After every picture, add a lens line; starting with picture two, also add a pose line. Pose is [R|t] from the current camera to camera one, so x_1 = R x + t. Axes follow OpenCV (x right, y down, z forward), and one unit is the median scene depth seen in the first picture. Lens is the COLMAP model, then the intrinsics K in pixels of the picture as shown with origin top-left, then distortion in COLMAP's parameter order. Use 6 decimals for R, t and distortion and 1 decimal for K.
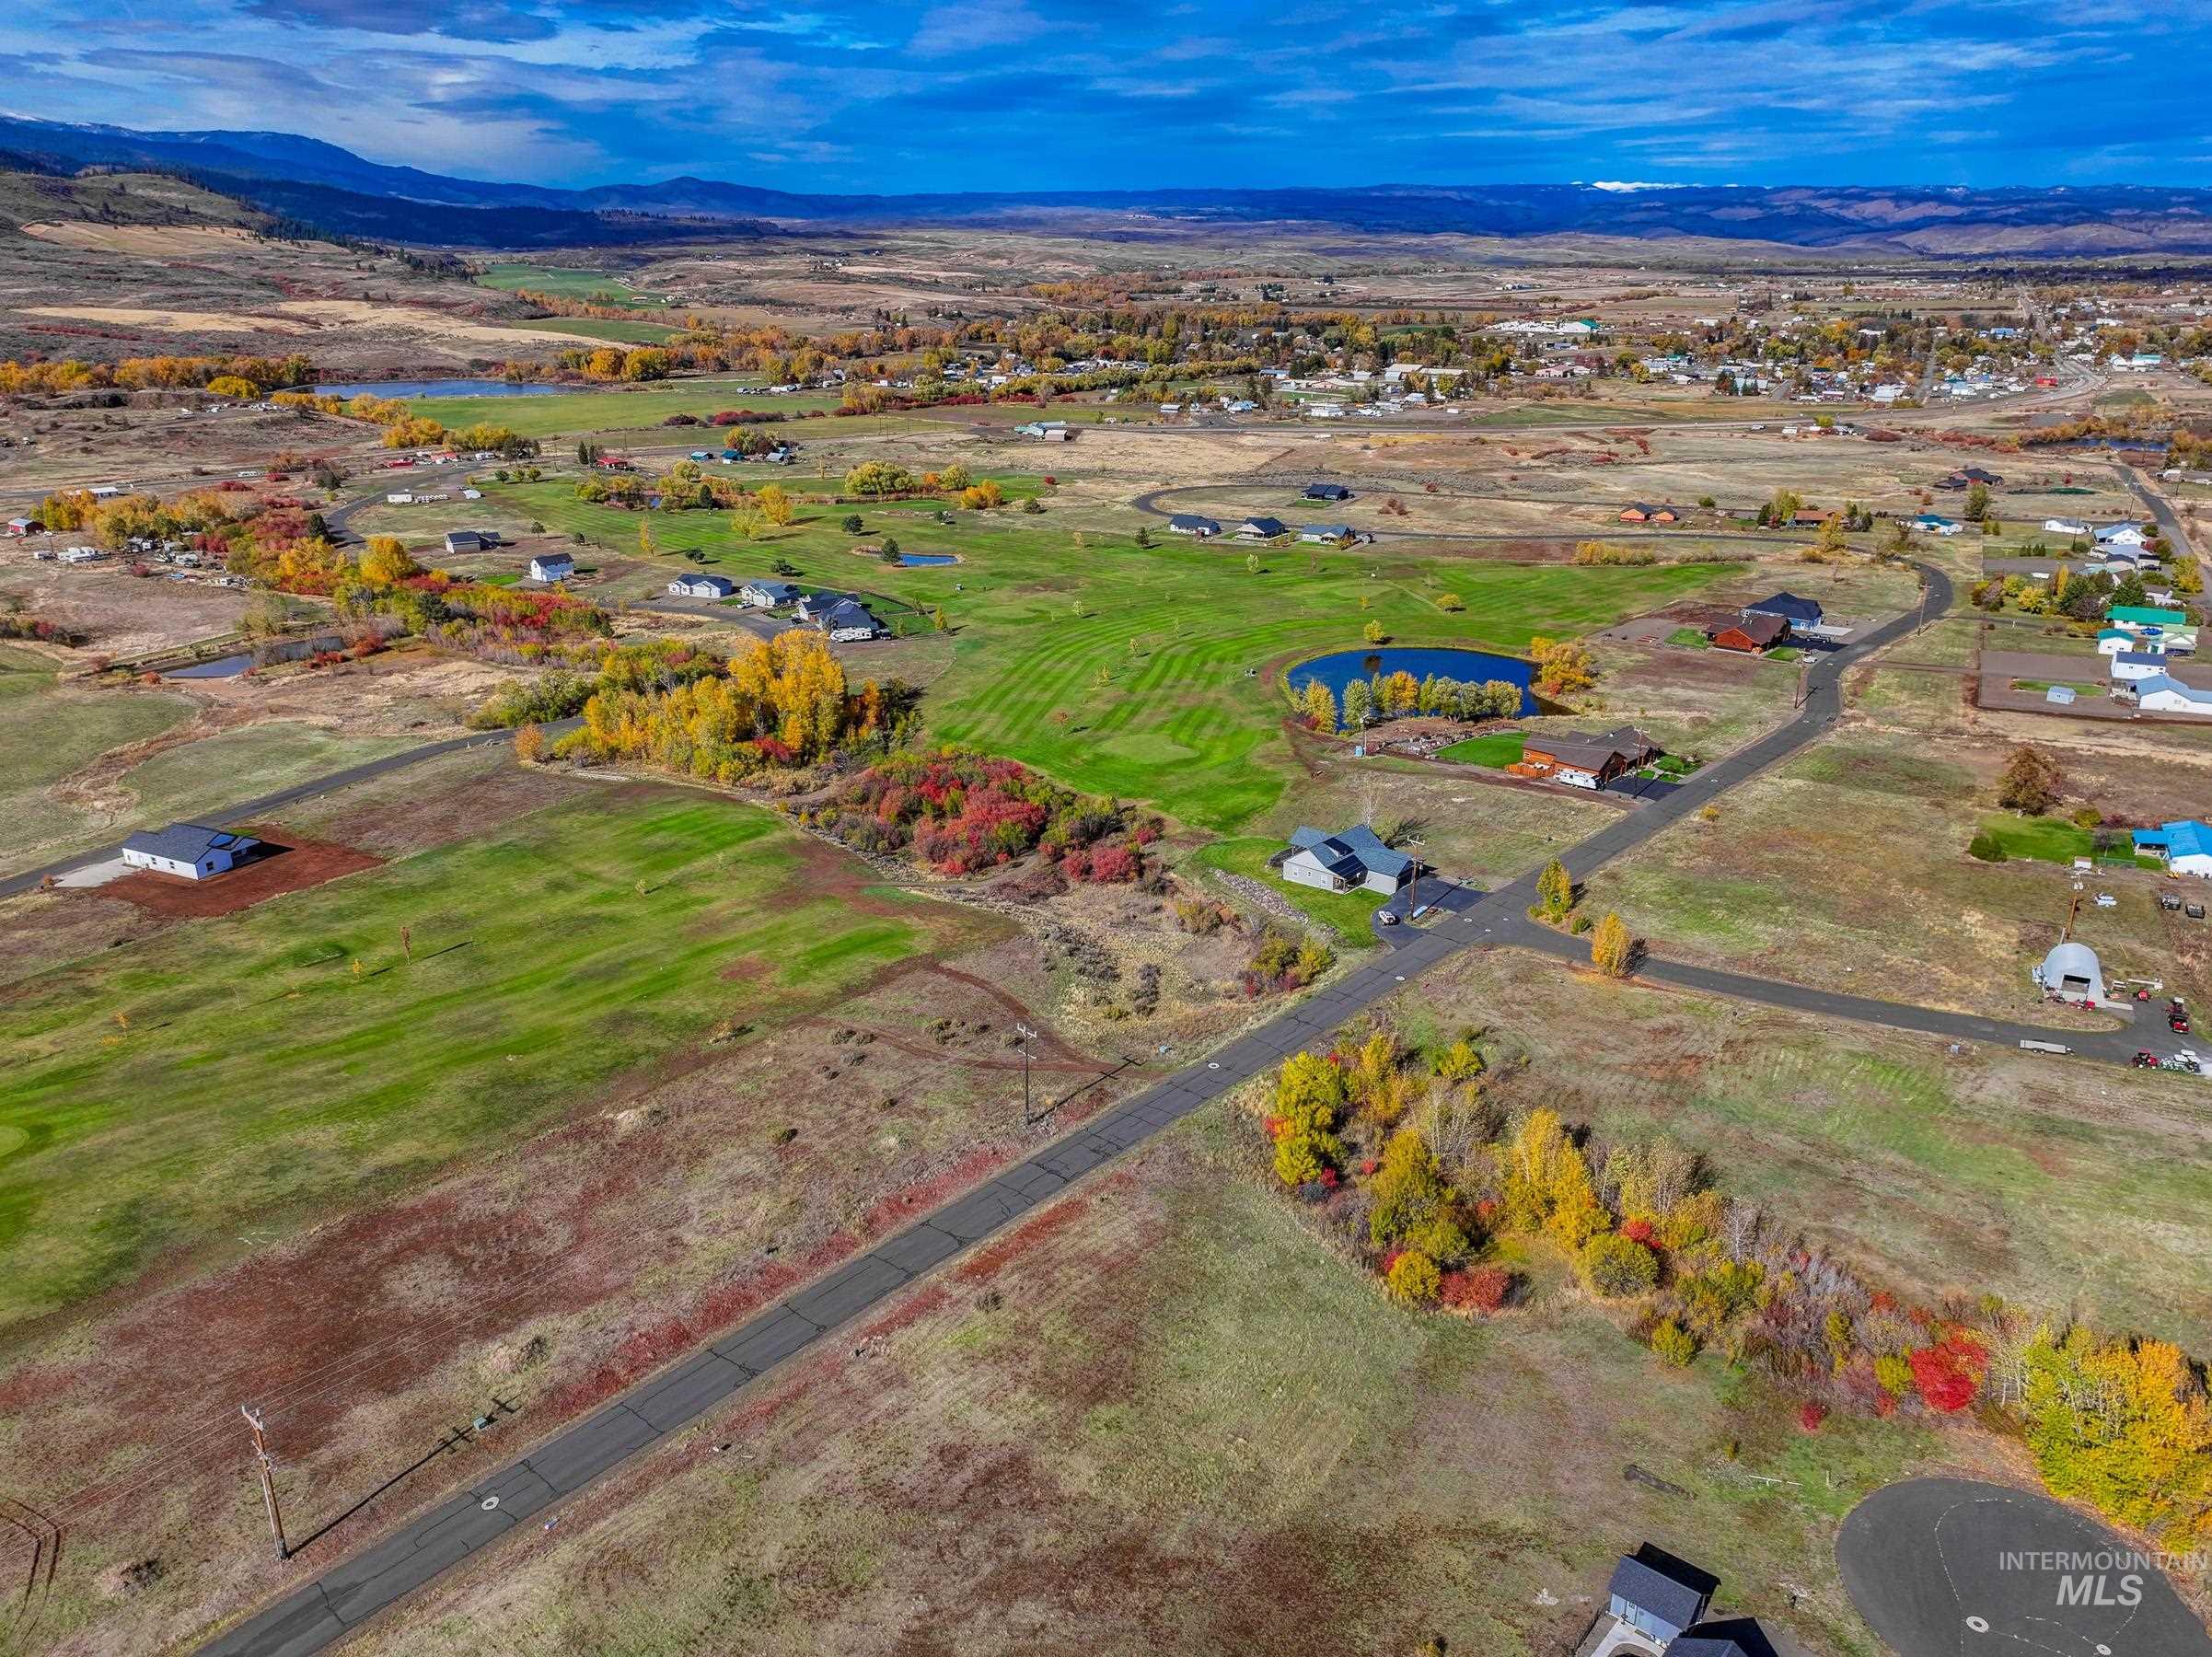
lens RADIAL K [[1641.2, 0, 1172.8], [0, 1641.2, 860.1], [0, 0, 1]] dist [0.003851, 0.010676]
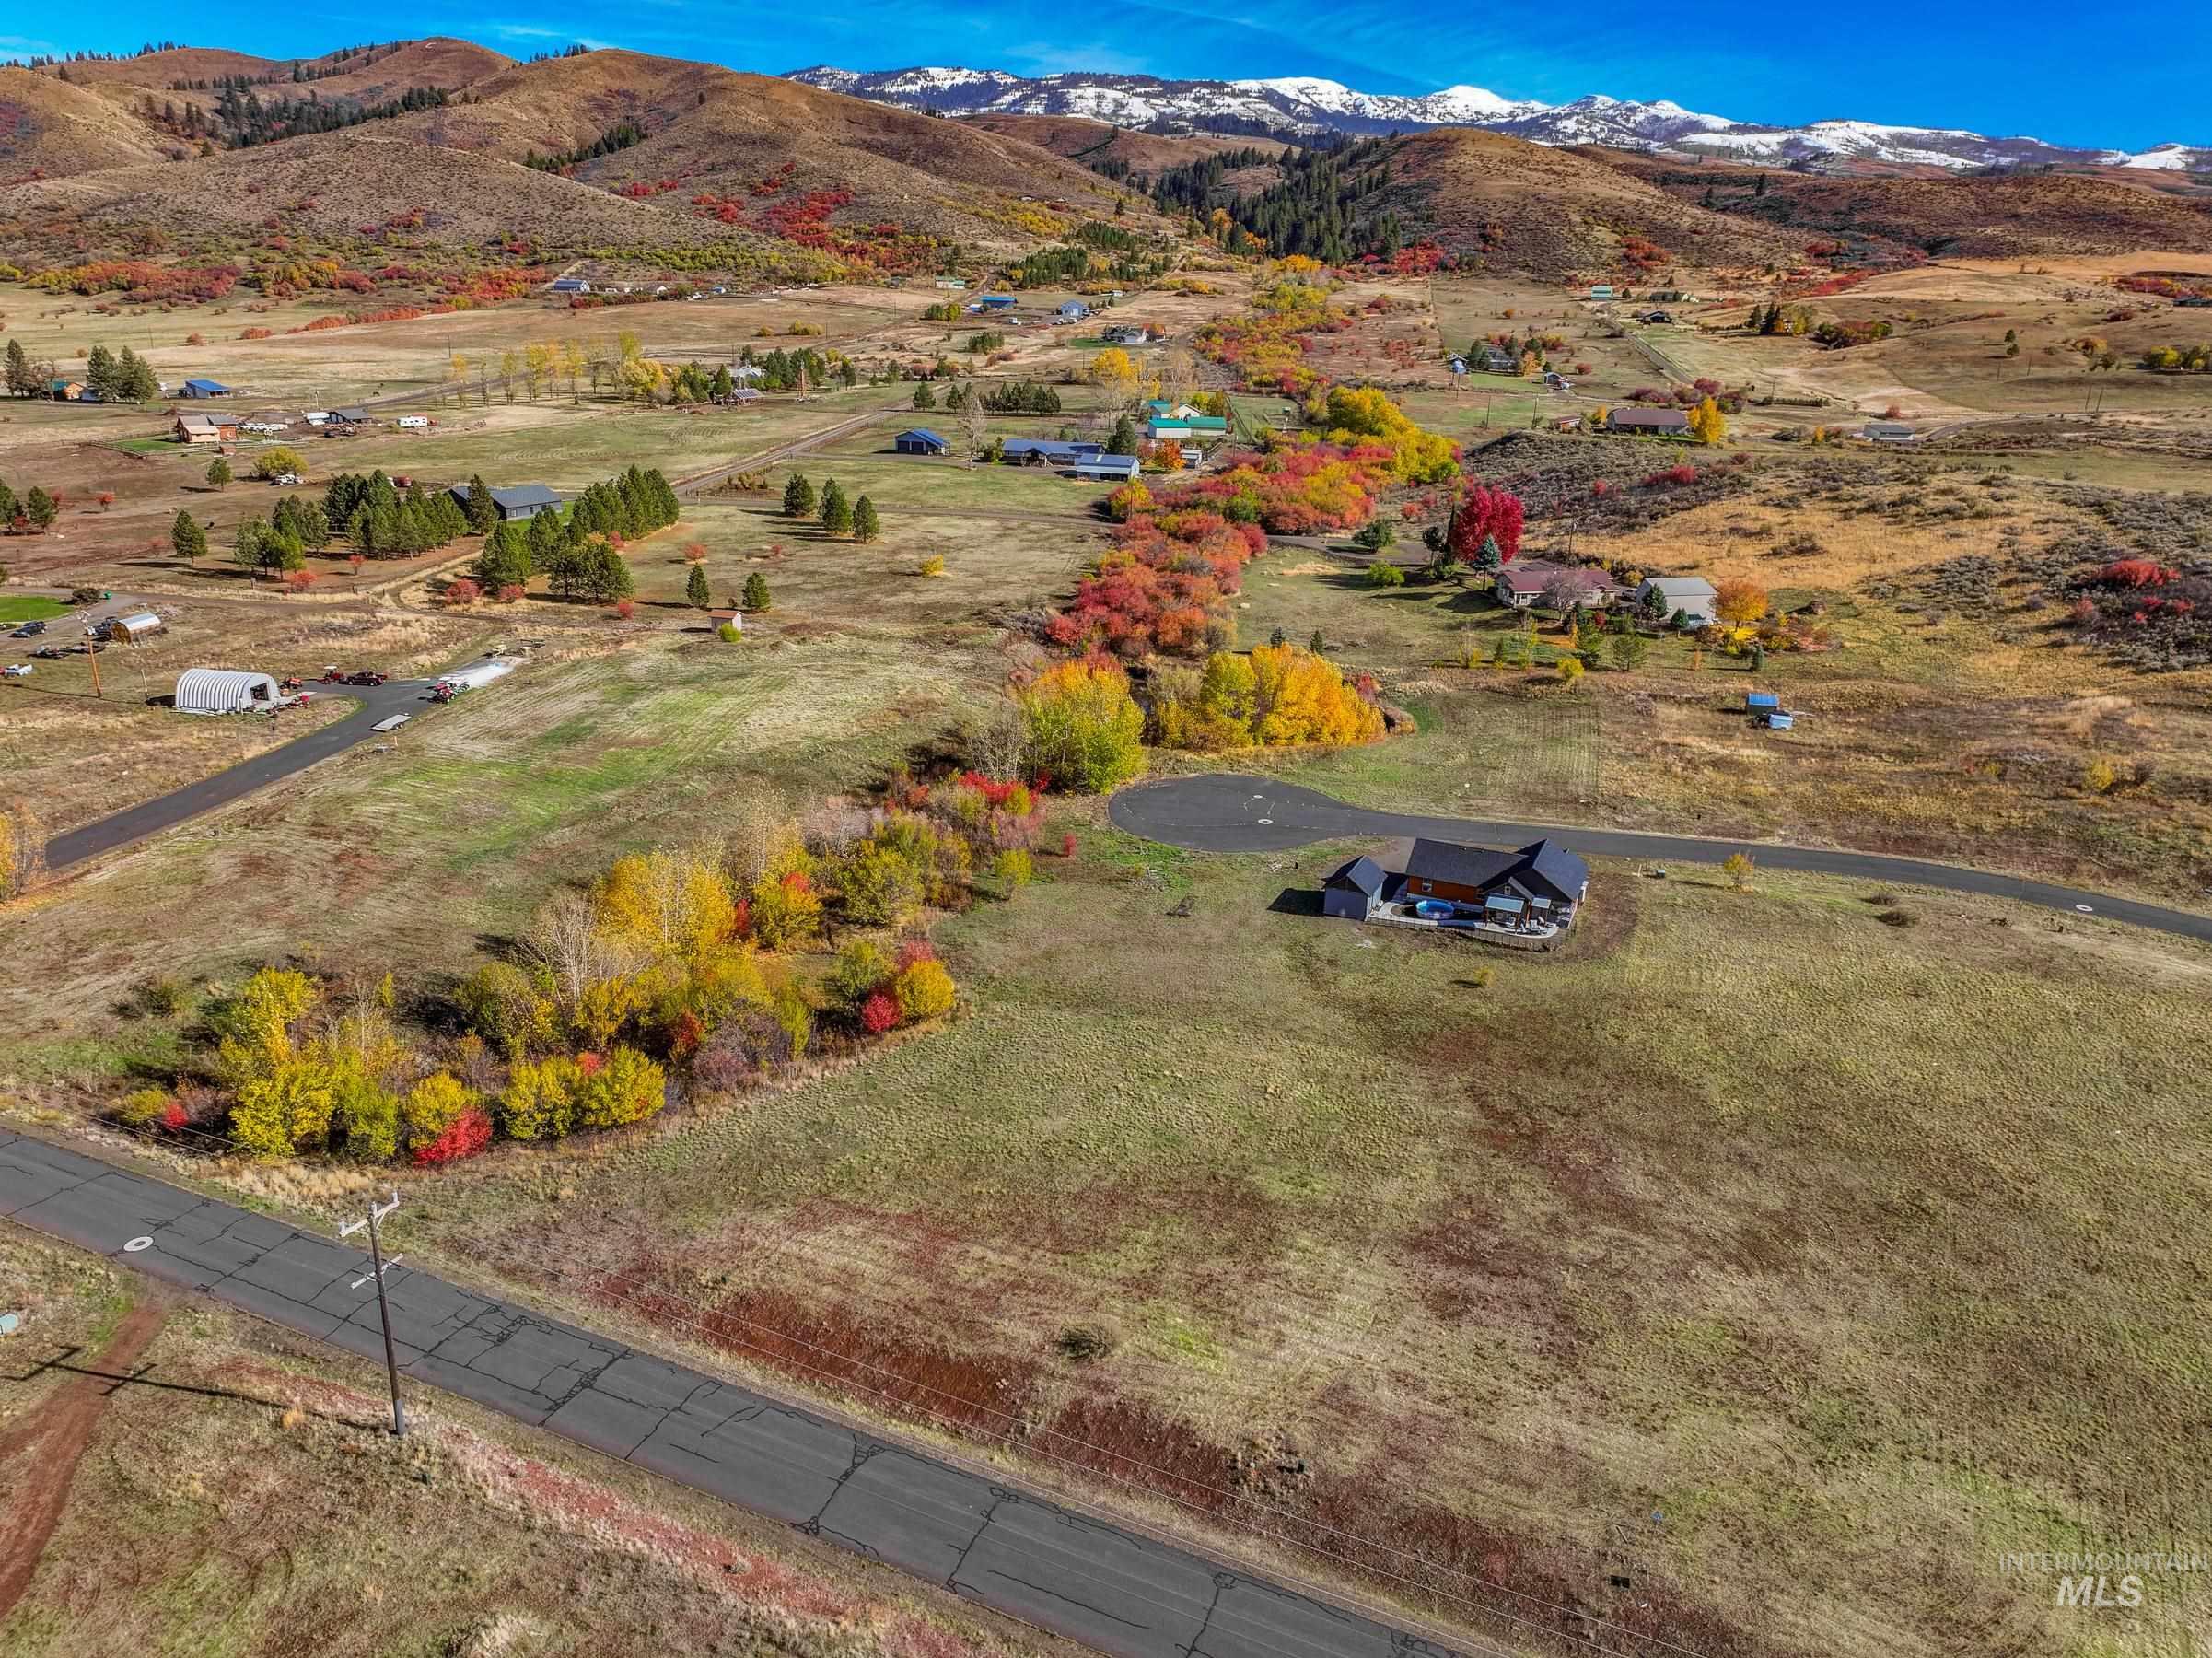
lens RADIAL K [[1553.0, 0, 1114.7], [0, 1553.0, 822.1], [0, 0, 1]] dist [-0.002795, 0.020282]
pose [[-0.259215, -0.330874, 0.907375, -0.351688], [0.313710, 0.859703, 0.403109, -0.058933], [-0.913452, 0.389145, -0.119049, 0.652704]]
